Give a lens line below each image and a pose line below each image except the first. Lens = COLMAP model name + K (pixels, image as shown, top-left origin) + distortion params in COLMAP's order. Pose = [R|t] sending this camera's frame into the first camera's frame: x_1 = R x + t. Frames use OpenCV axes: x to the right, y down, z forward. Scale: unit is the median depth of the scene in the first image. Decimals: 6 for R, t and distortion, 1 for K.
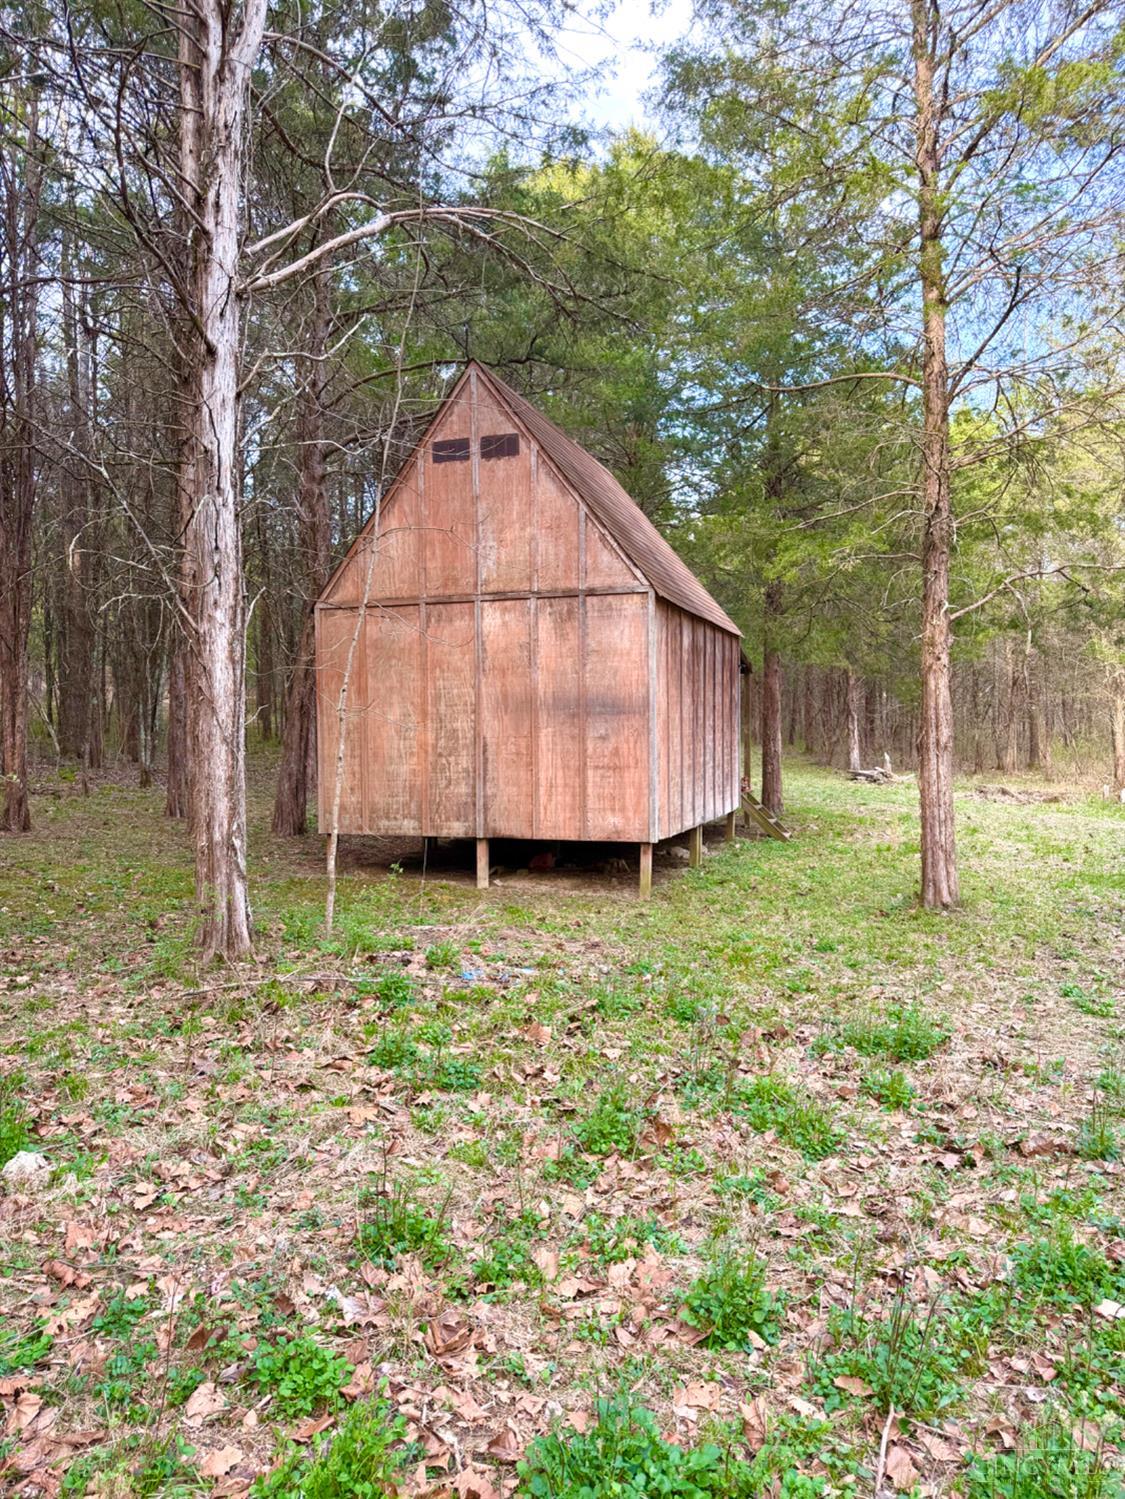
lens RADIAL K [[1064.0, 0, 562.5], [0, 1064.0, 749.5], [0, 0, 1]] dist [0.096624, -0.133958]
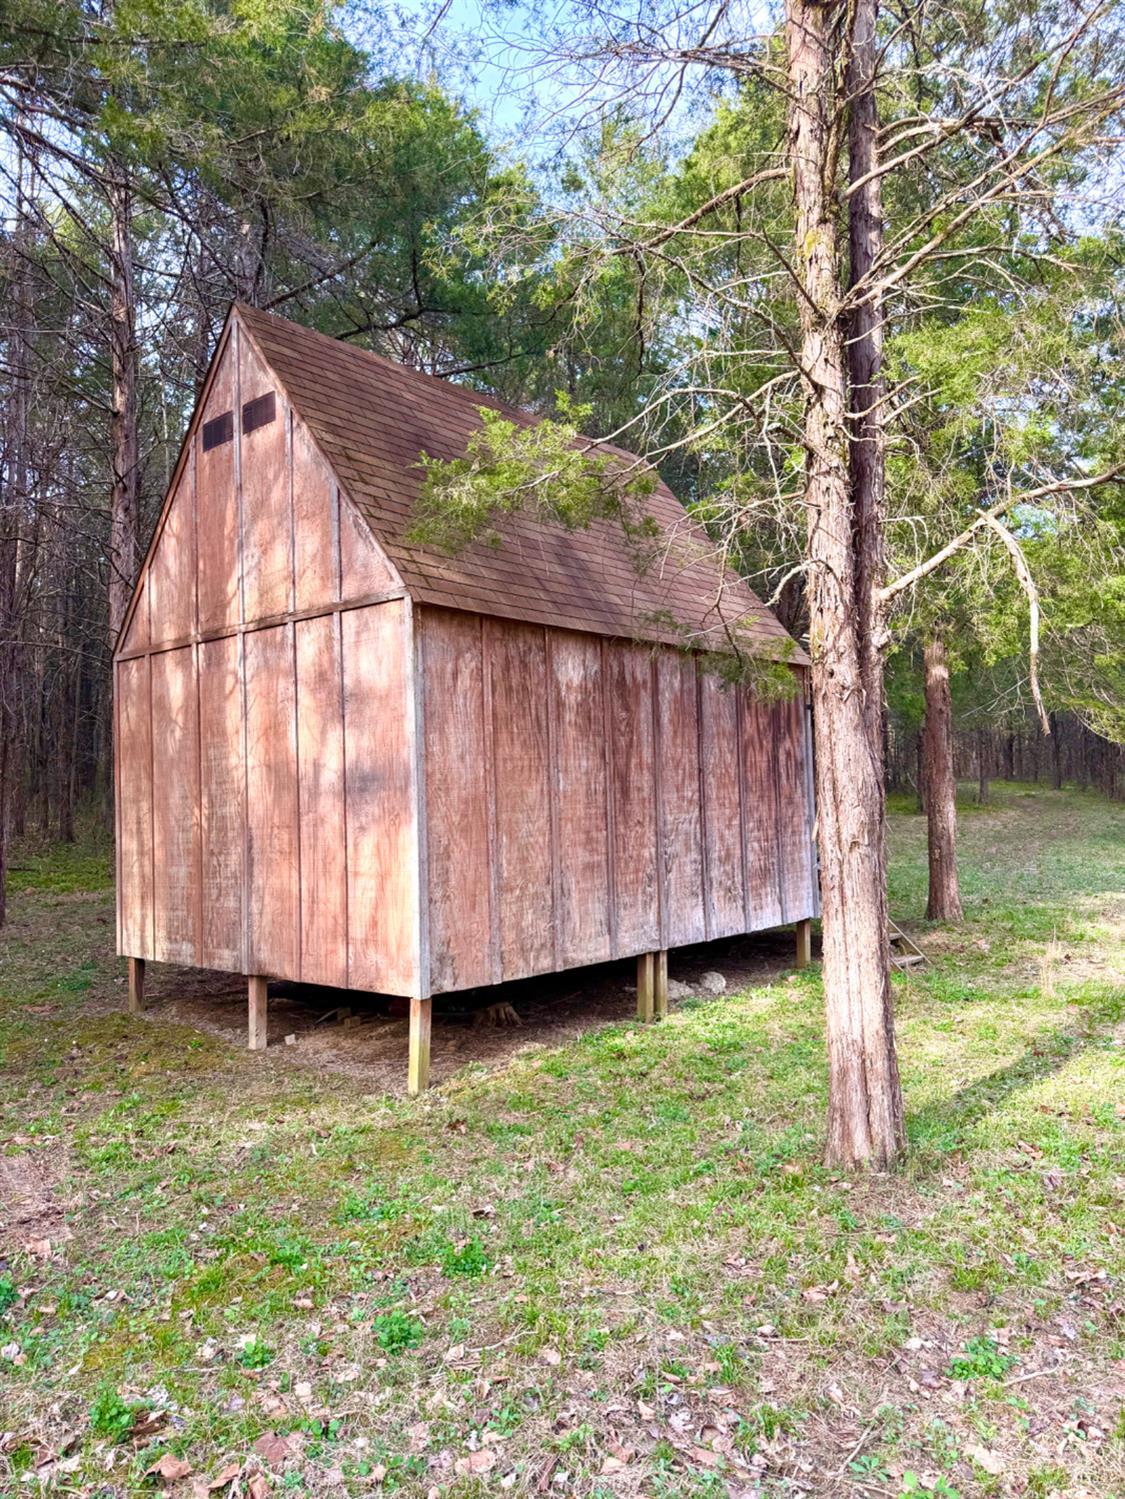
lens RADIAL K [[1064.0, 0, 562.5], [0, 1064.0, 749.5], [0, 0, 1]] dist [0.096624, -0.133958]
pose [[0.933320, -0.038902, -0.356932, 0.372712], [0.019784, 0.998175, -0.057060, -0.018861], [0.358500, 0.046194, 0.932386, 0.426544]]
